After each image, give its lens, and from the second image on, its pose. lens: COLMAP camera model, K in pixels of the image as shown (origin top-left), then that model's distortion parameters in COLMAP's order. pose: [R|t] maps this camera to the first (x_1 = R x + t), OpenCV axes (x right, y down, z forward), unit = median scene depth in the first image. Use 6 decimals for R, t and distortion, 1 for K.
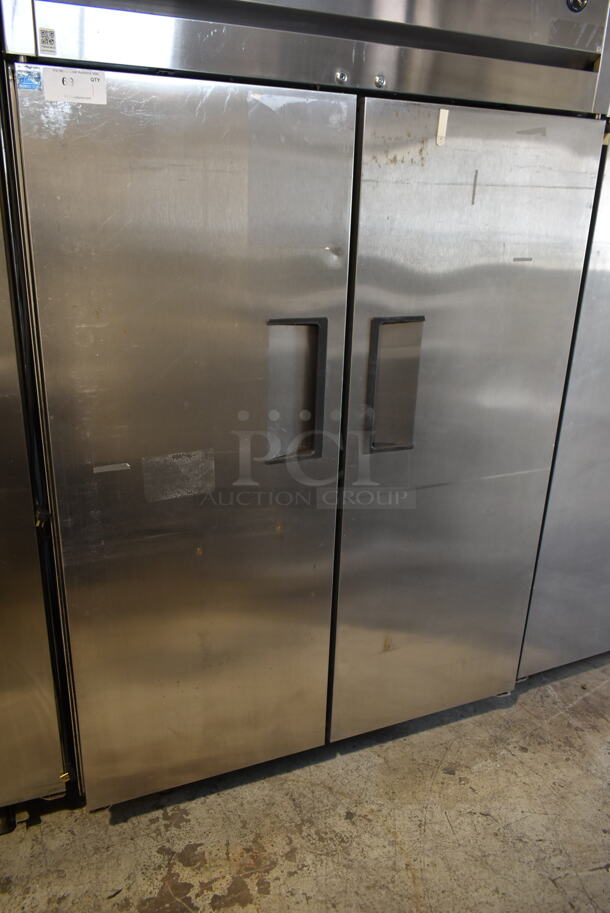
lens RADIAL K [[711.0, 0, 305.0], [0, 711.0, 456.5], [0, 0, 1]] dist [-0.016140, 0.007647]
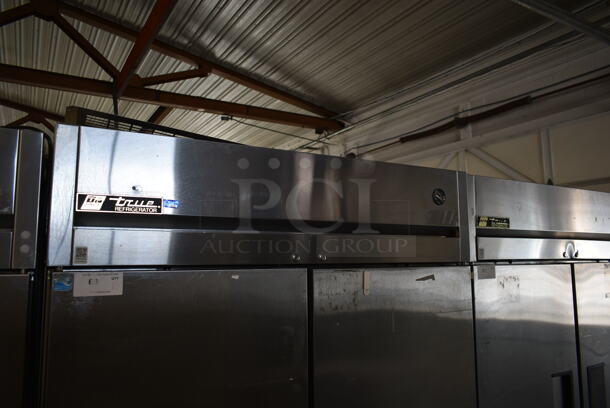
lens RADIAL K [[475.0, 0, 305.0], [0, 475.0, 204.0], [0, 0, 1]] dist [-0.016140, 0.007647]
pose [[0.993442, -0.025456, 0.111470, -0.025736], [0.072698, 0.893097, -0.443952, -0.159079], [-0.088252, 0.449144, 0.889090, 0.077814]]
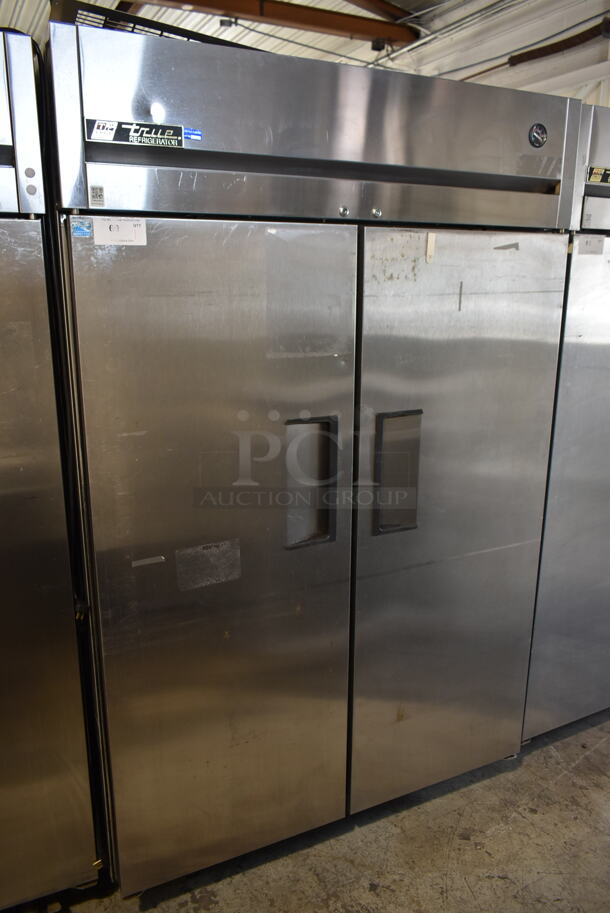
lens RADIAL K [[711.0, 0, 305.0], [0, 711.0, 456.5], [0, 0, 1]] dist [-0.016140, 0.007647]
pose [[0.998375, -0.039488, 0.041096, -0.057648], [0.043205, 0.994645, -0.093891, -0.024966], [-0.037168, 0.095514, 0.994734, -0.084365]]
